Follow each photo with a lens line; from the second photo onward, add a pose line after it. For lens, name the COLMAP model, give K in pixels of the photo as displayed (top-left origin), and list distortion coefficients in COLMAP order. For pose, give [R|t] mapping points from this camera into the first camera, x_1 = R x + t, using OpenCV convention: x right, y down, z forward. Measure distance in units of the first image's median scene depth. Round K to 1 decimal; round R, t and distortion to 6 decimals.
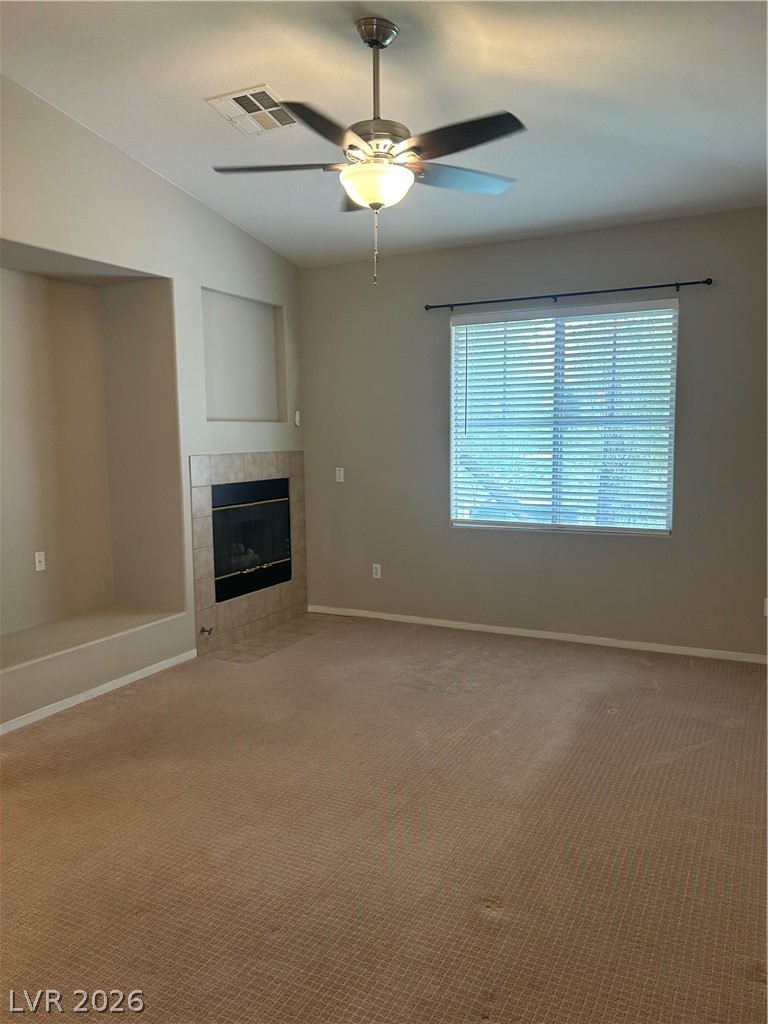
lens RADIAL K [[760.1, 0, 384.0], [0, 760.1, 512.0], [0, 0, 1]] dist [0.098841, -0.121826]
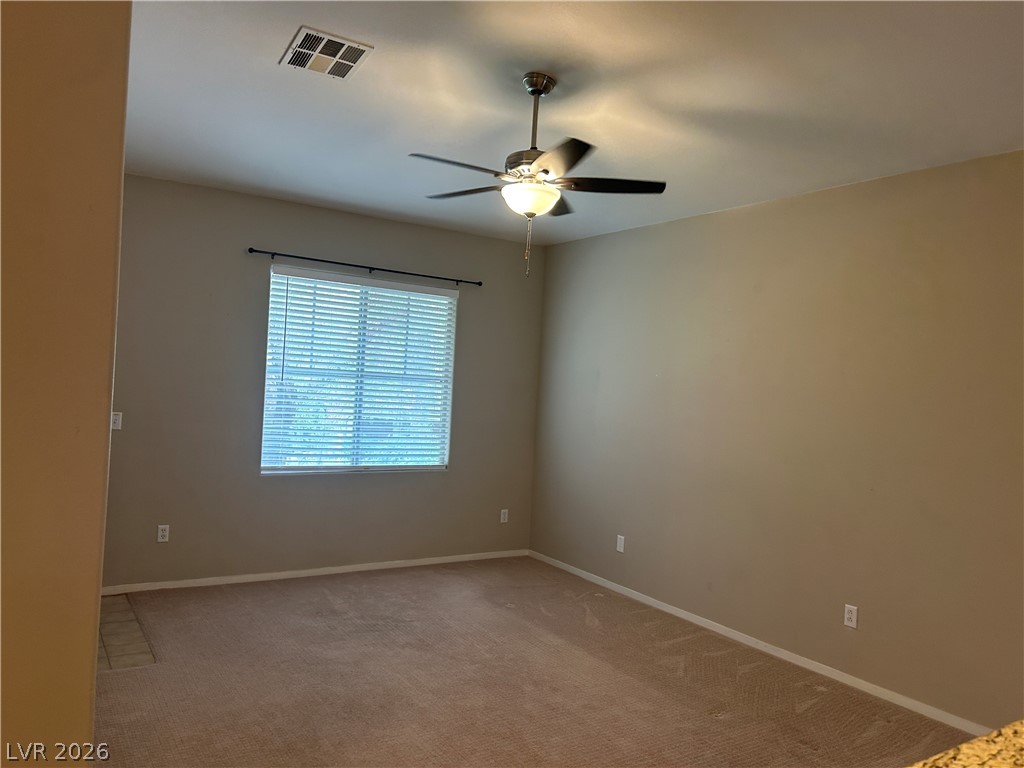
lens RADIAL K [[760.1, 0, 512.0], [0, 760.1, 384.0], [0, 0, 1]] dist [0.098841, -0.121826]
pose [[0.505915, 0.041846, 0.861568, -0.650473], [0.031484, 0.997261, -0.066924, -0.022485], [-0.862009, 0.060984, 0.503212, 0.245015]]
